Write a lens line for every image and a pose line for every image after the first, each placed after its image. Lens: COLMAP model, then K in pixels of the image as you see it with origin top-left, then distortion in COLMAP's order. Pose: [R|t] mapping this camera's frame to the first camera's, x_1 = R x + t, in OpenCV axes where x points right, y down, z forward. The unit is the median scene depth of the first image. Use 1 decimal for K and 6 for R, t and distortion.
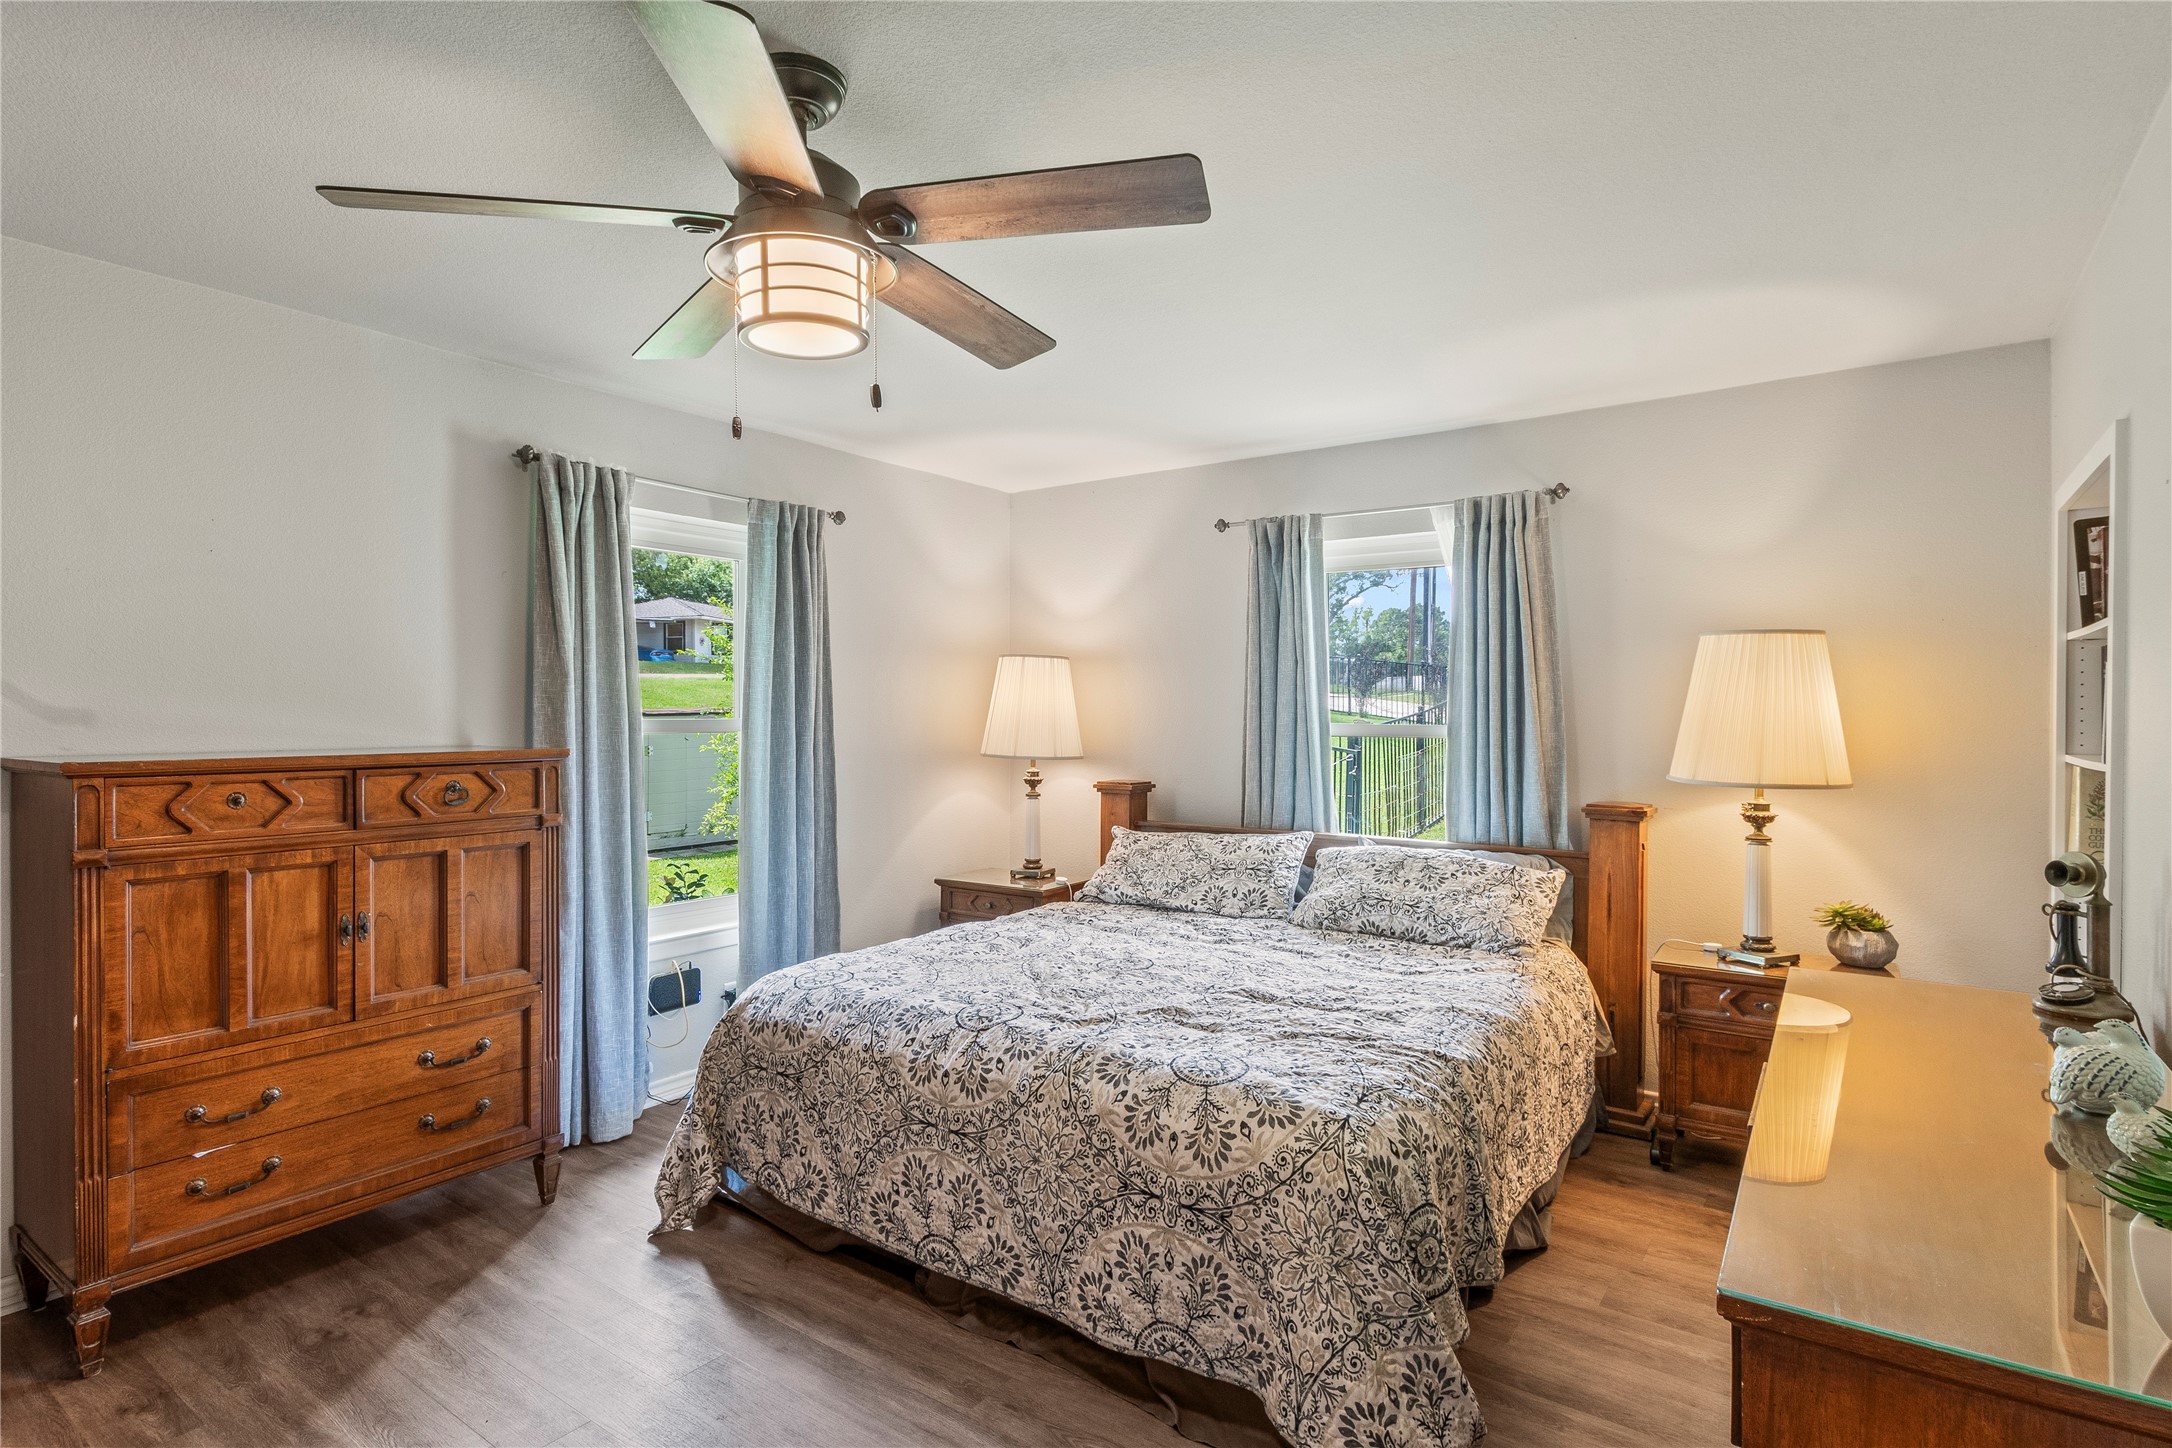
lens RADIAL K [[1104.5, 0, 1084.2], [0, 1104.5, 716.1], [0, 0, 1]] dist [0.003490, -0.000642]
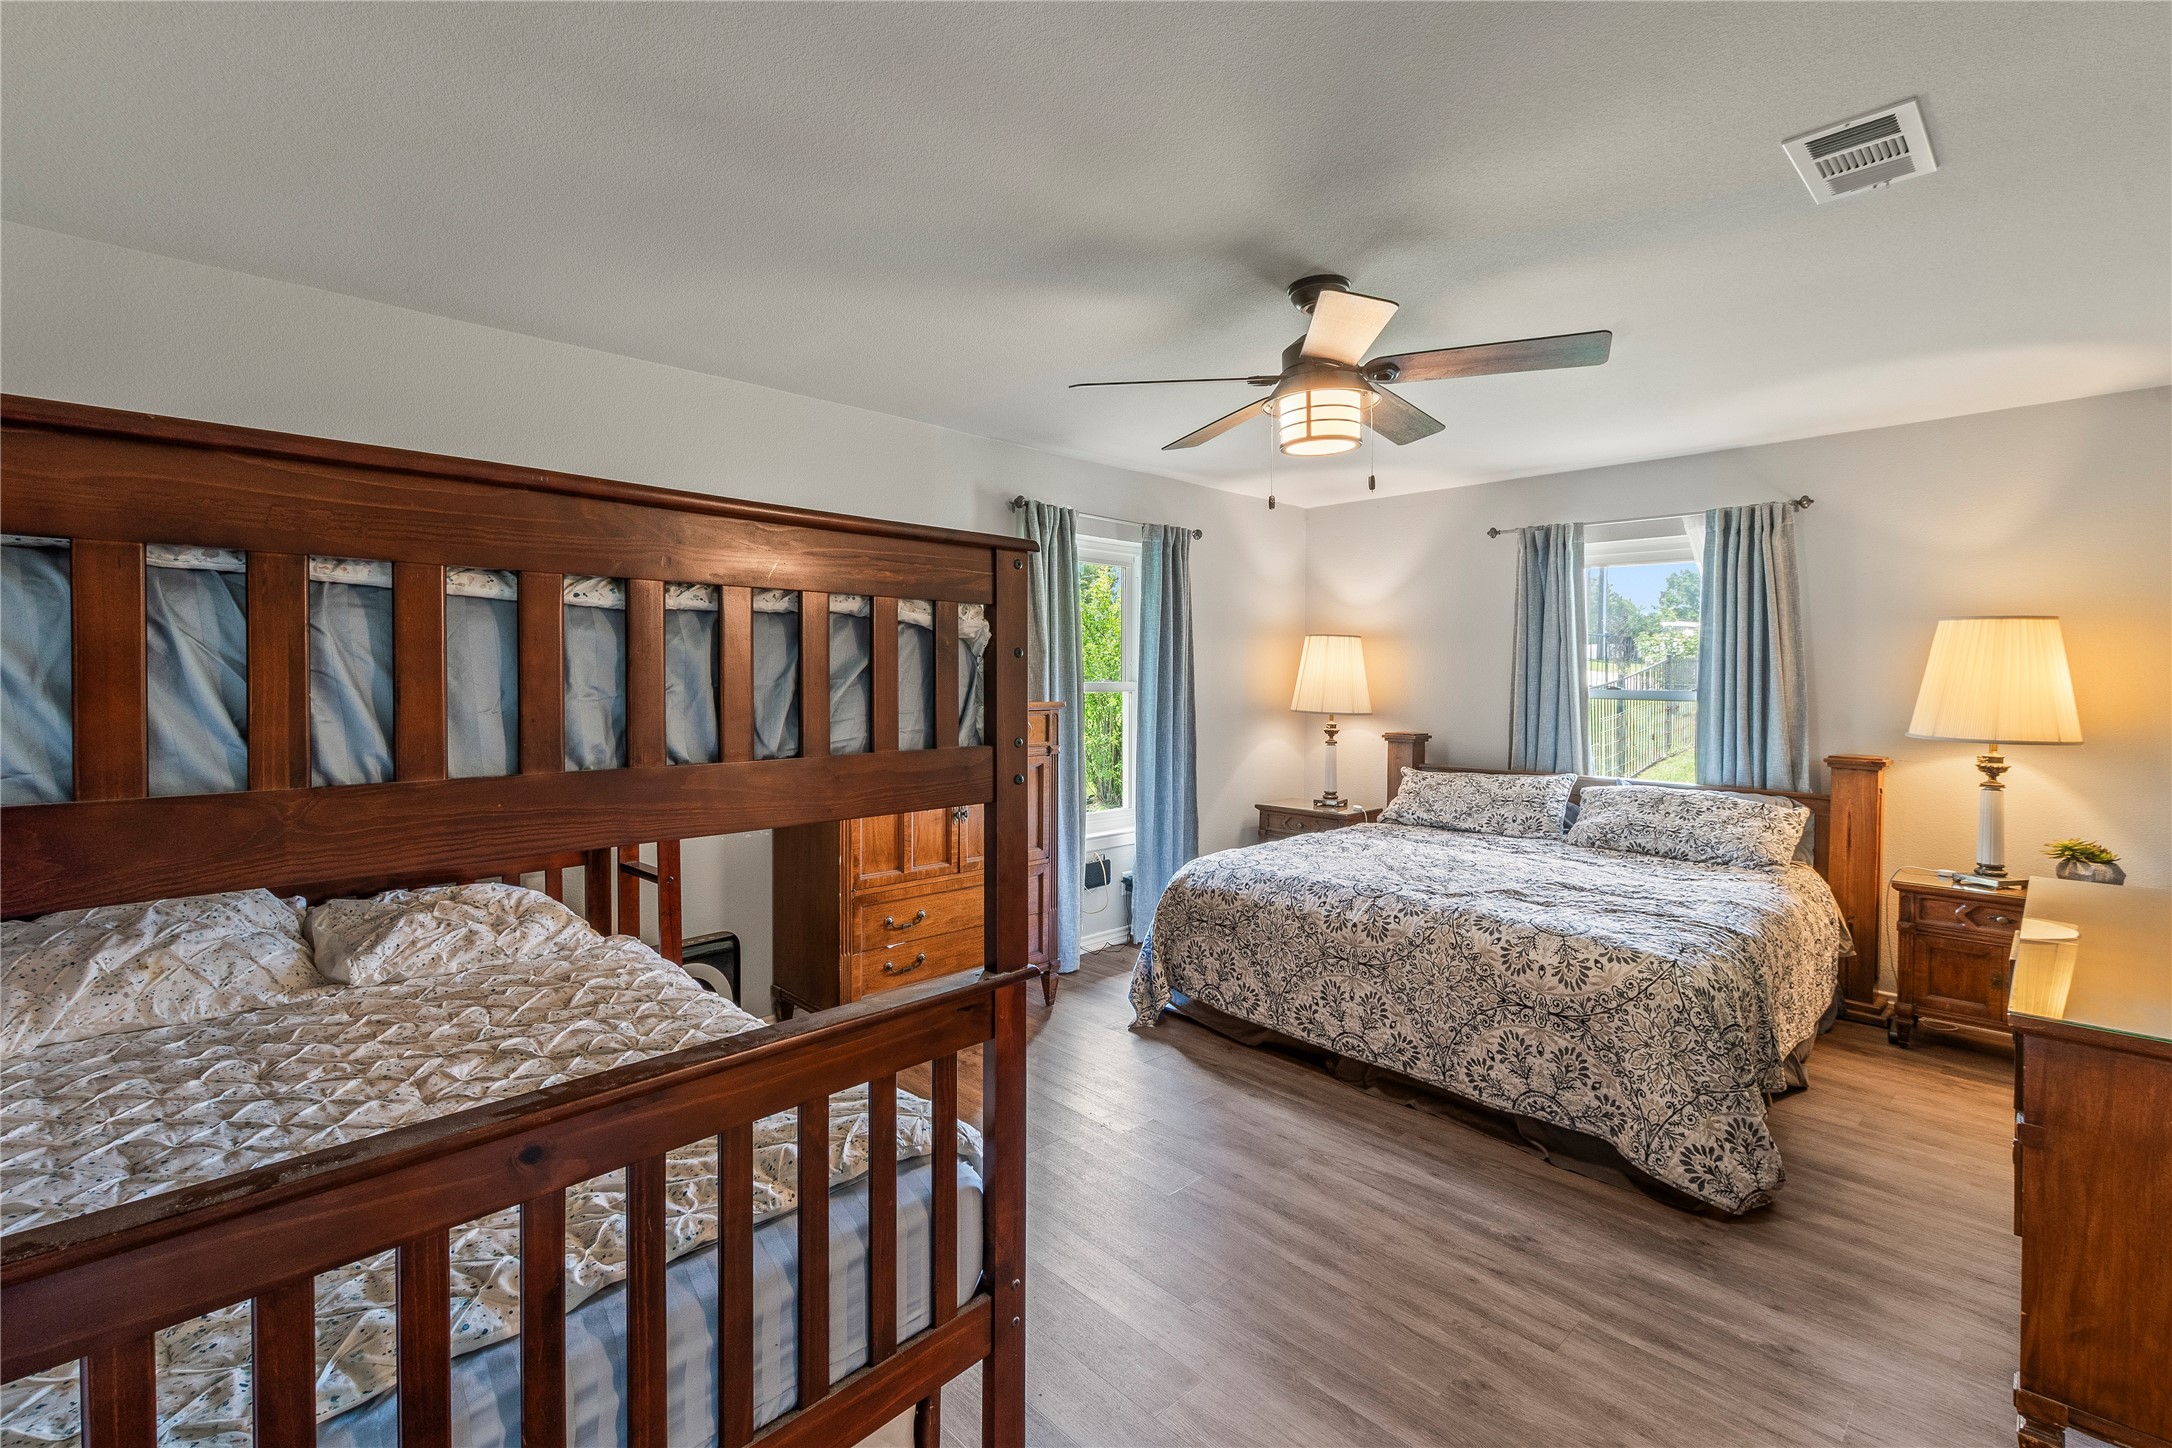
lens RADIAL K [[982.6, 0, 1054.0], [0, 982.6, 685.5], [0, 0, 1]] dist [0.010536, -0.004148]
pose [[0.982047, 0.007169, -0.188502, -0.224334], [-0.006031, 0.999960, 0.006610, -0.001395], [0.188542, -0.005354, 0.982051, -0.296760]]
